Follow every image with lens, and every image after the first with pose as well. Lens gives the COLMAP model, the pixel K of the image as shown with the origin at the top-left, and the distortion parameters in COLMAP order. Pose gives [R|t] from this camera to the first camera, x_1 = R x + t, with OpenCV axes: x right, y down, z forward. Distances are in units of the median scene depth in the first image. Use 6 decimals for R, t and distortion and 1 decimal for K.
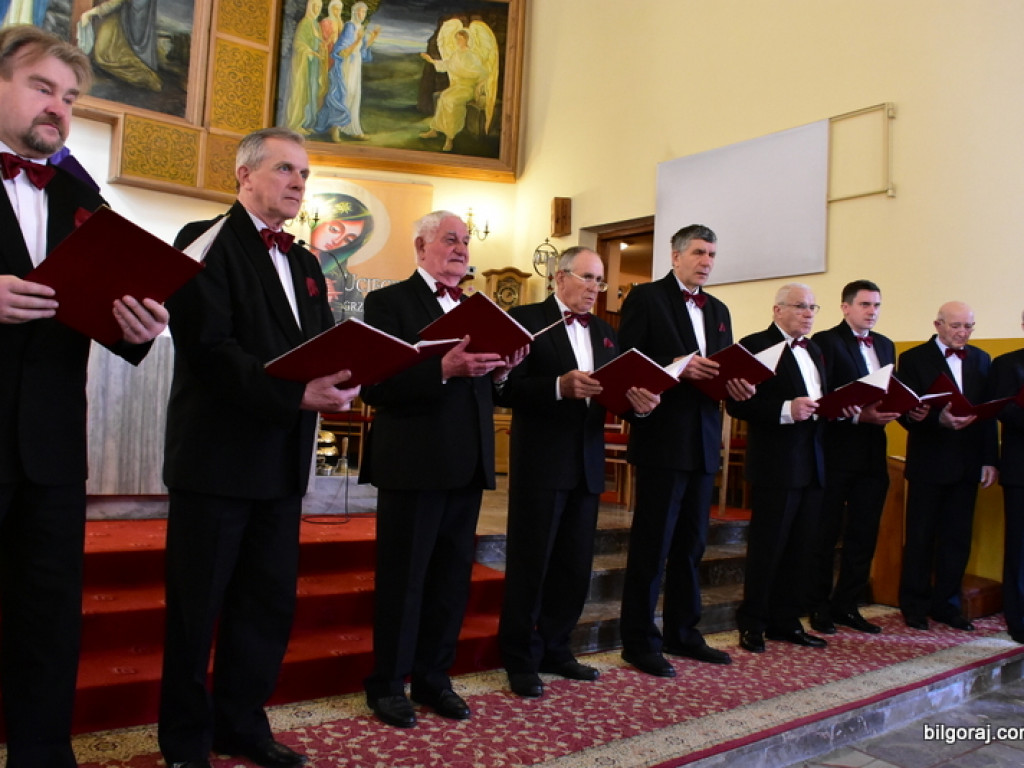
lens RADIAL K [[877.7, 0, 513.1], [0, 877.7, 391.3], [0, 0, 1]] dist [-0.035605, -0.021822]
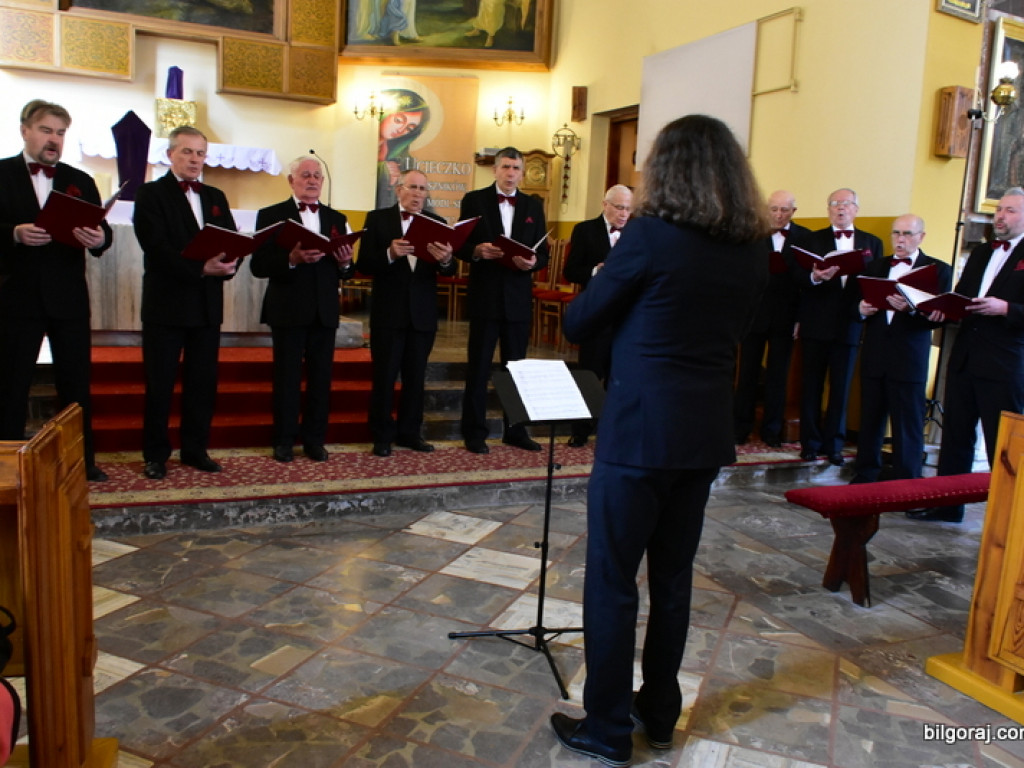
lens RADIAL K [[877.7, 0, 513.1], [0, 877.7, 391.3], [0, 0, 1]] dist [-0.035605, -0.021822]
pose [[0.975471, 0.031510, -0.217861, 0.235239], [0.004949, 0.986312, 0.164816, -0.014998], [0.220072, -0.161852, 0.961963, -0.192031]]
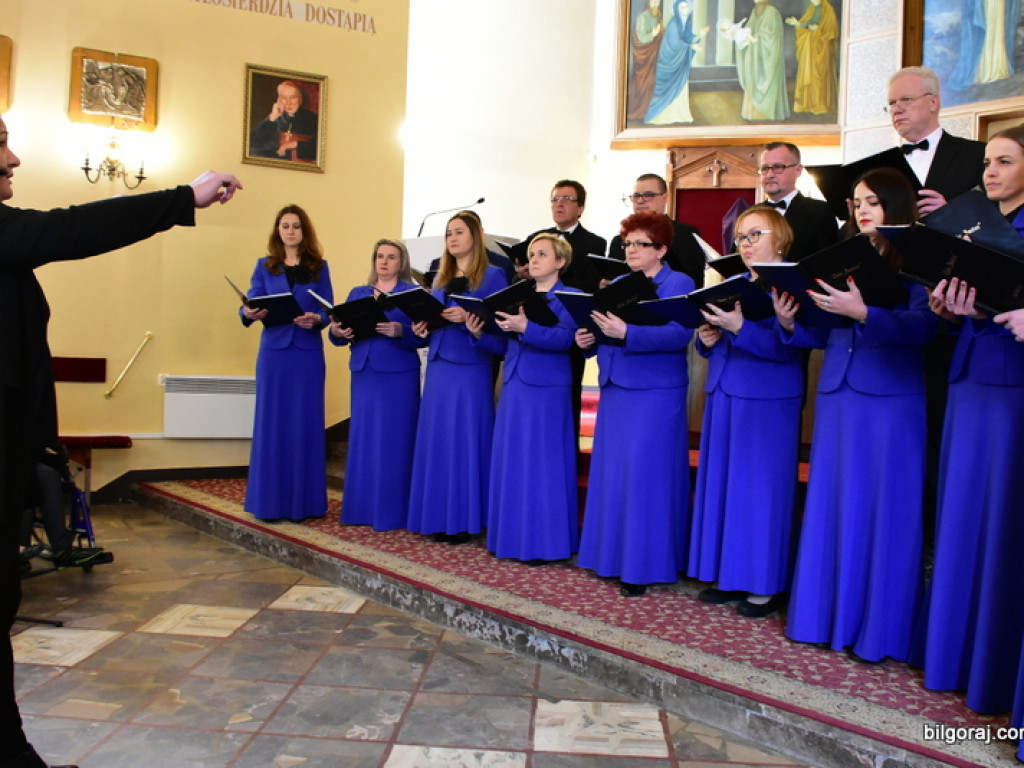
lens RADIAL K [[877.7, 0, 513.1], [0, 877.7, 391.3], [0, 0, 1]] dist [-0.035605, -0.021822]
pose [[0.092944, -0.018218, -0.995505, 0.412734], [-0.003141, 0.999822, -0.018590, 0.034077], [0.995666, 0.004854, 0.092870, 0.236076]]
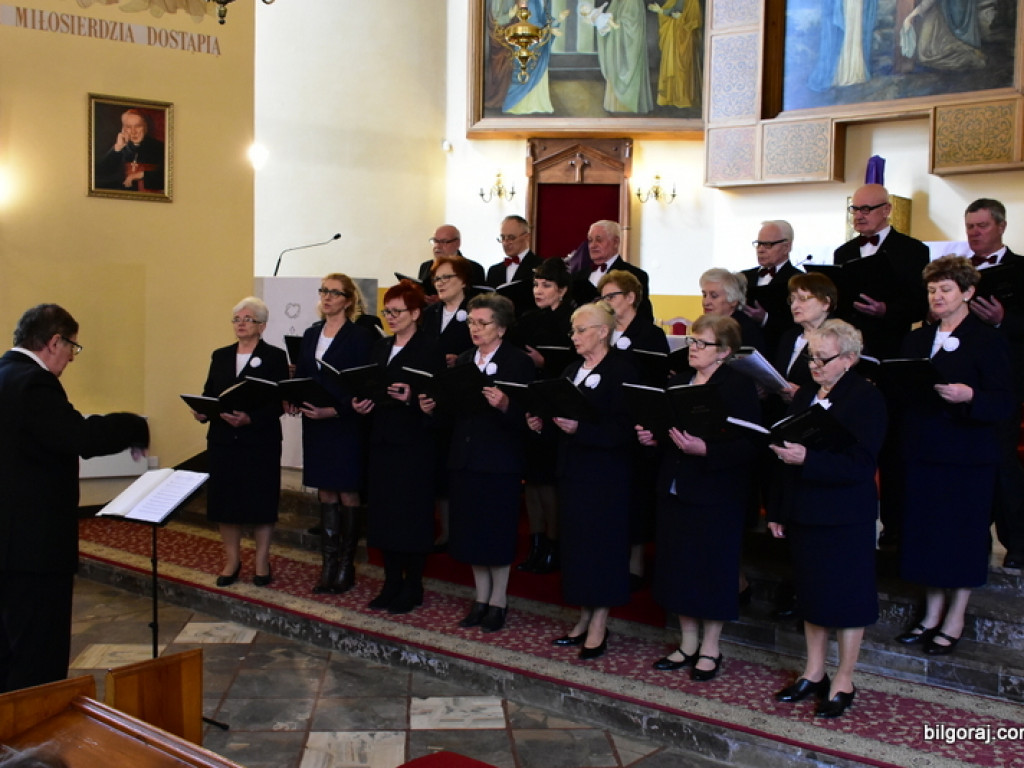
lens RADIAL K [[1142.2, 0, 508.5], [0, 1142.2, 396.4], [0, 0, 1]] dist [-0.011127, 0.016187]
pose [[0.225981, 0.014329, -0.974026, 0.664460], [0.019766, 0.999618, 0.019292, -0.020085], [0.973931, -0.023612, 0.225612, 0.196003]]
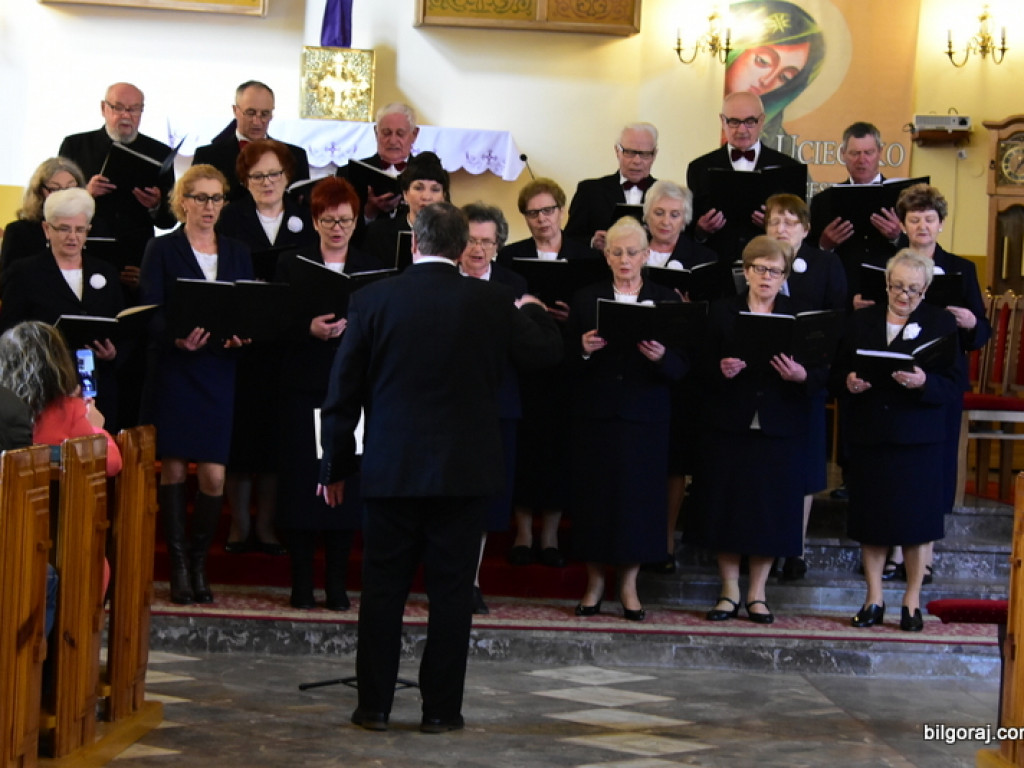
lens RADIAL K [[3115.6, 0, 511.2], [0, 3115.6, 384.2], [0, 0, 1]] dist [-0.018606, 2.332410]
pose [[0.843546, -0.002625, -0.537051, 0.828812], [0.014960, 0.999715, 0.018612, -0.007654], [0.536849, -0.023734, 0.843344, -0.929084]]
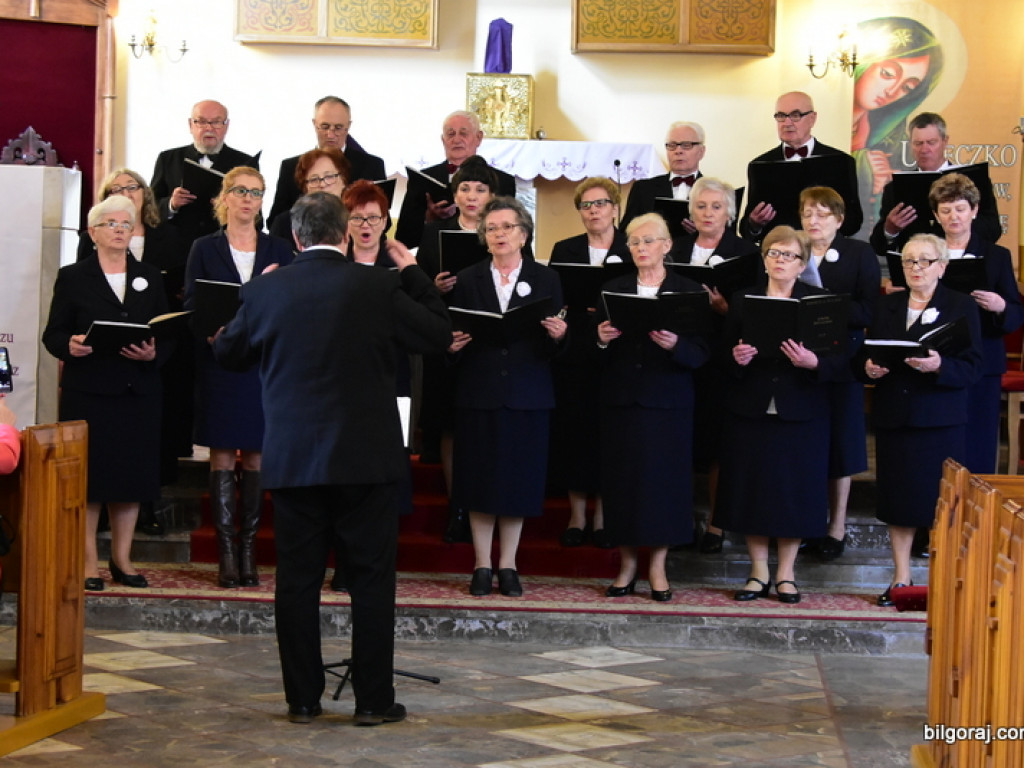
lens RADIAL K [[2500.0, 0, 518.4], [0, 2500.0, 360.0], [0, 0, 1]] dist [-0.087506, 0.989410]
pose [[0.756828, -0.019568, -0.653321, 0.833633], [0.033687, 0.999391, 0.009091, 0.001392], [0.652745, -0.028889, 0.757026, -0.615994]]
